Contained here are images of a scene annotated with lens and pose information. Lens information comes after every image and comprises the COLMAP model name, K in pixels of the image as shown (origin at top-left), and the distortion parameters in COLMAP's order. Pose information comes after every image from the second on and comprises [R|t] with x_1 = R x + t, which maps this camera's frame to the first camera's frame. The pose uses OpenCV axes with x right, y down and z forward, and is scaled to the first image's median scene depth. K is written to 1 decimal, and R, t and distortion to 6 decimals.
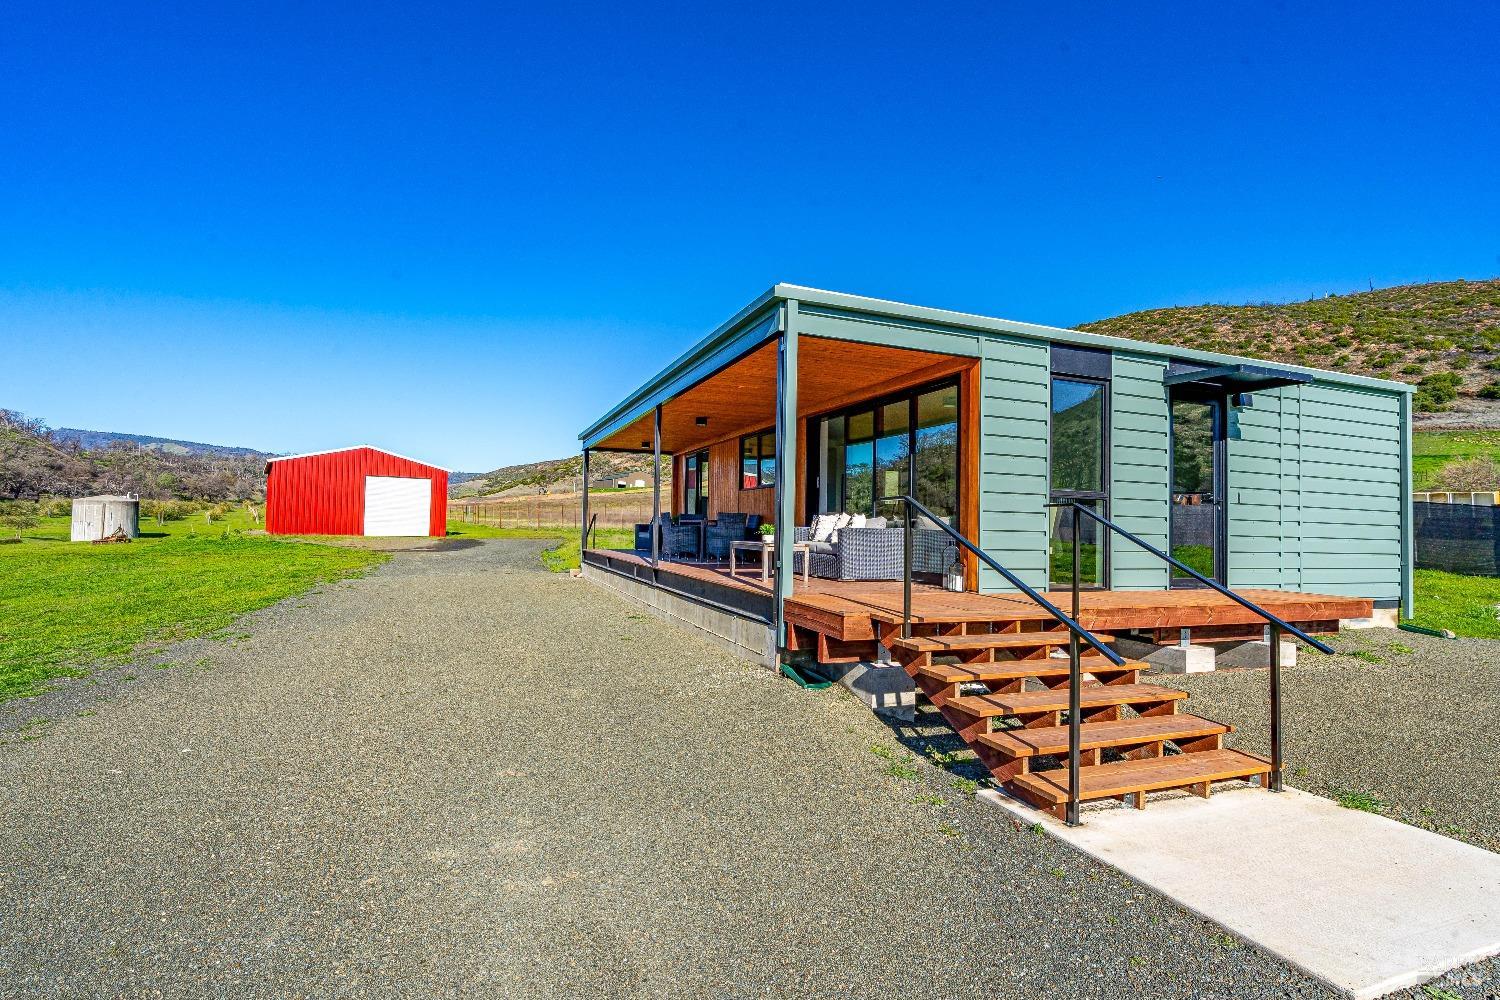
lens RADIAL K [[714.6, 0, 750.0], [0, 714.6, 500.0], [0, 0, 1]] dist [0.003885, 0.000302]
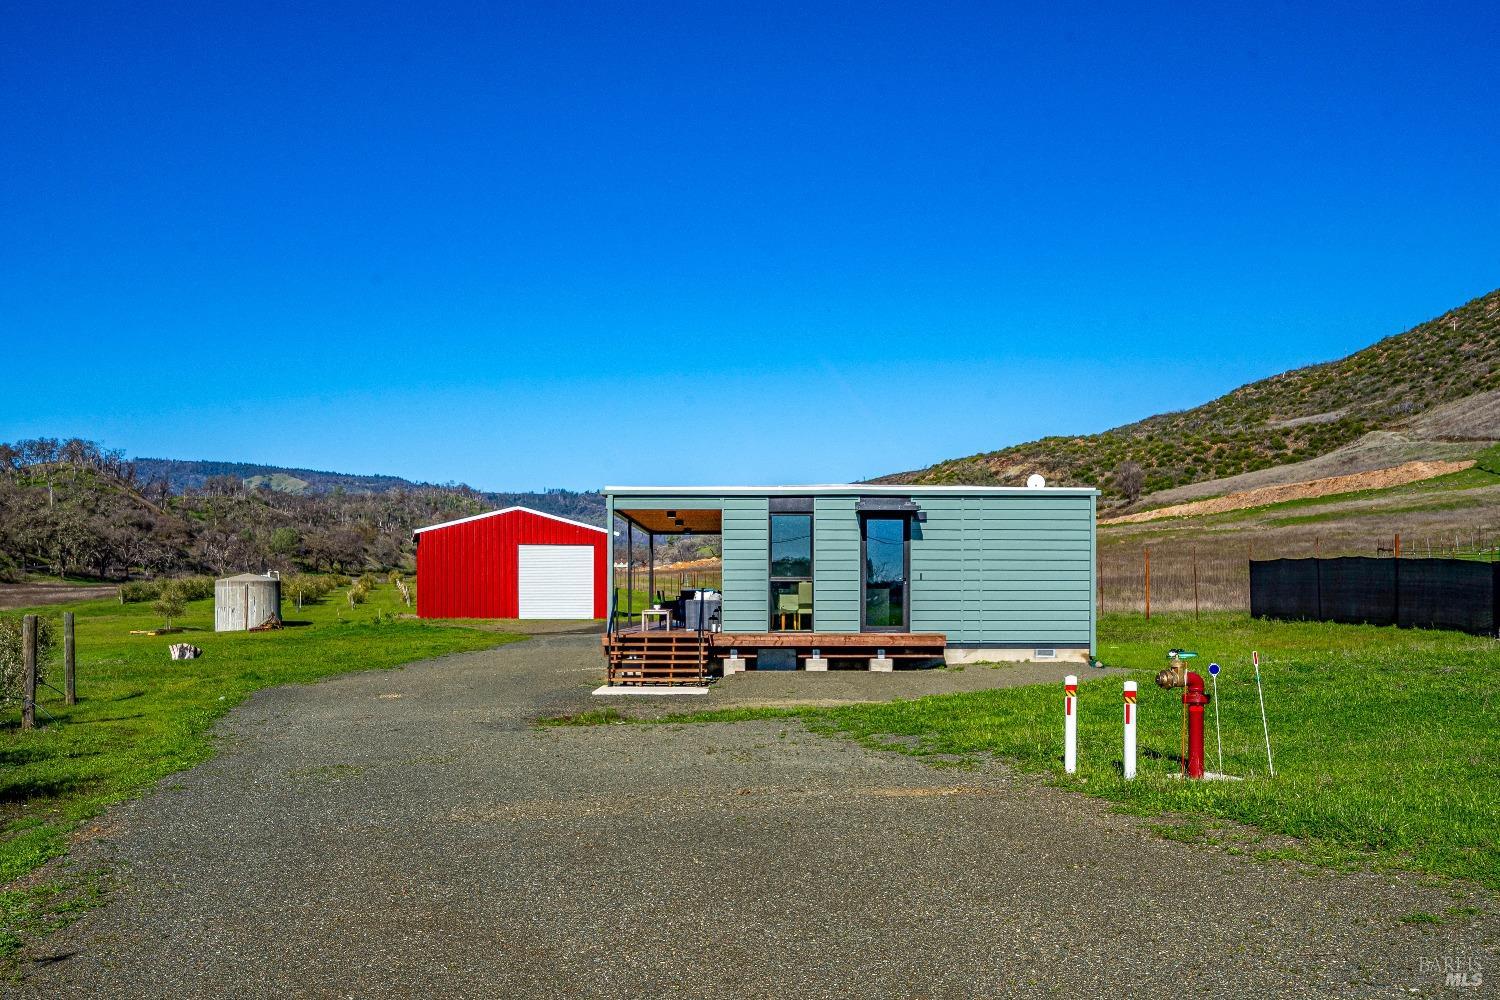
lens RADIAL K [[1503.8, 0, 750.7], [0, 1503.8, 595.1], [0, 0, 1]] dist [0.009001, 0.015189]
pose [[0.928470, -0.019696, -0.370885, 0.183297], [0.031680, 0.999153, 0.026248, -0.007126], [0.370054, -0.036120, 0.928308, -0.263099]]
